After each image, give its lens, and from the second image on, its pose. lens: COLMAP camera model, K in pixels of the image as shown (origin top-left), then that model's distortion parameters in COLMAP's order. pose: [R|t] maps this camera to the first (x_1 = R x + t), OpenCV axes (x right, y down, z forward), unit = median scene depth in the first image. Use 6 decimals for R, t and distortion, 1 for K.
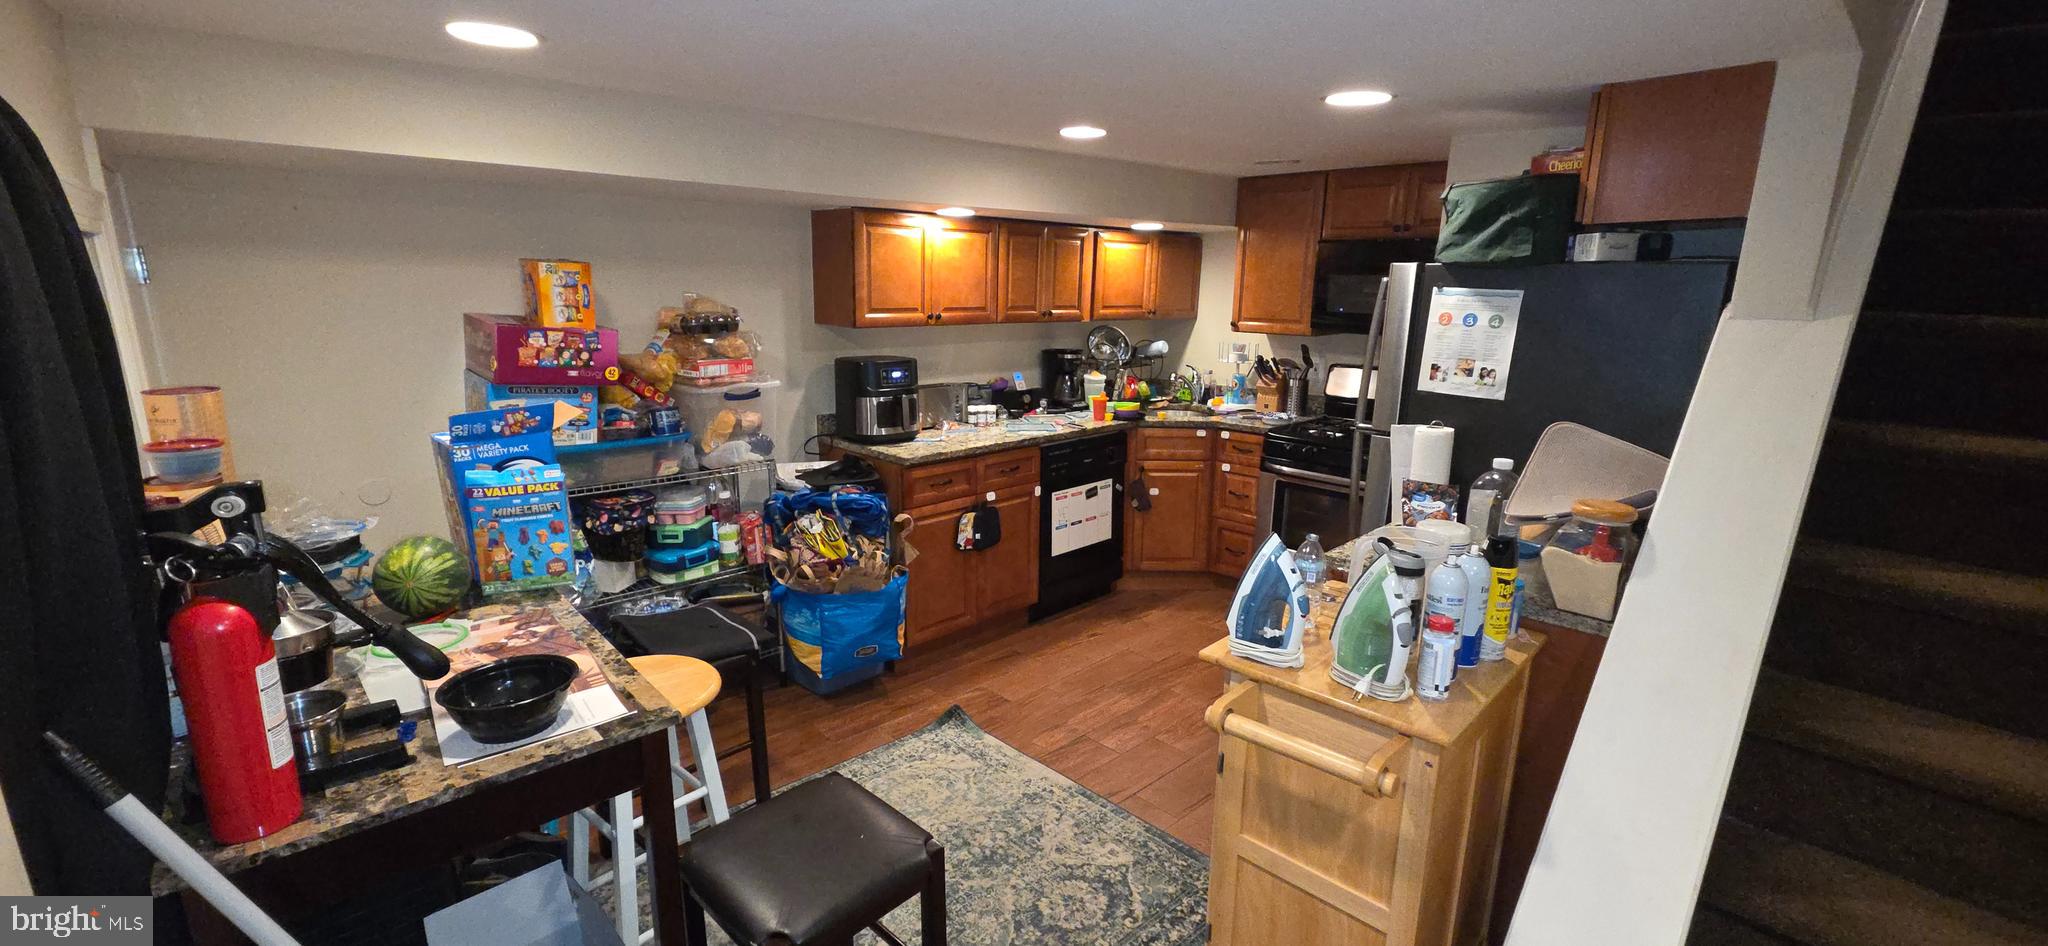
lens RADIAL K [[836.2, 0, 1013.5], [0, 836.2, 480.2], [0, 0, 1]] dist [0.010506, -0.003367]
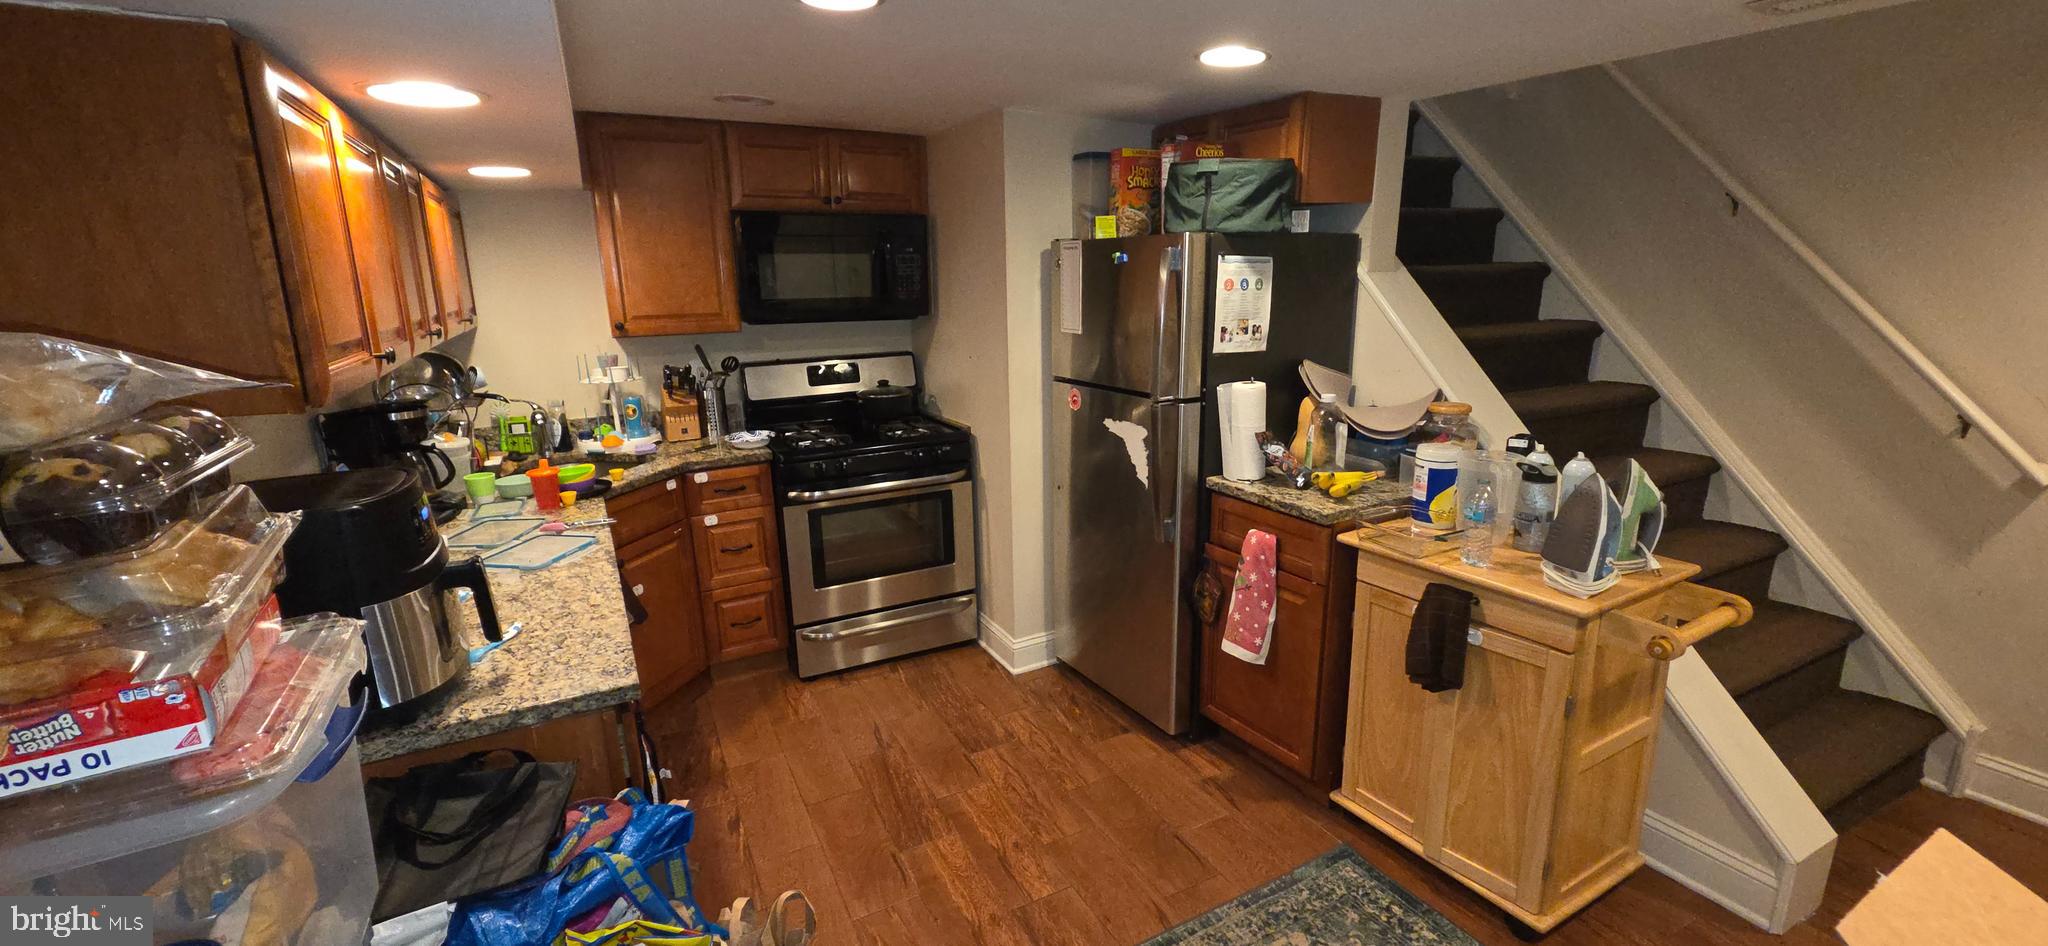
lens RADIAL K [[836.2, 0, 1013.5], [0, 836.2, 480.2], [0, 0, 1]] dist [0.010506, -0.003367]
pose [[0.265151, -0.255036, 0.929866, -0.635843], [0.245349, 0.950487, 0.190730, -0.227001], [-0.932469, 0.177570, 0.314596, 0.964310]]
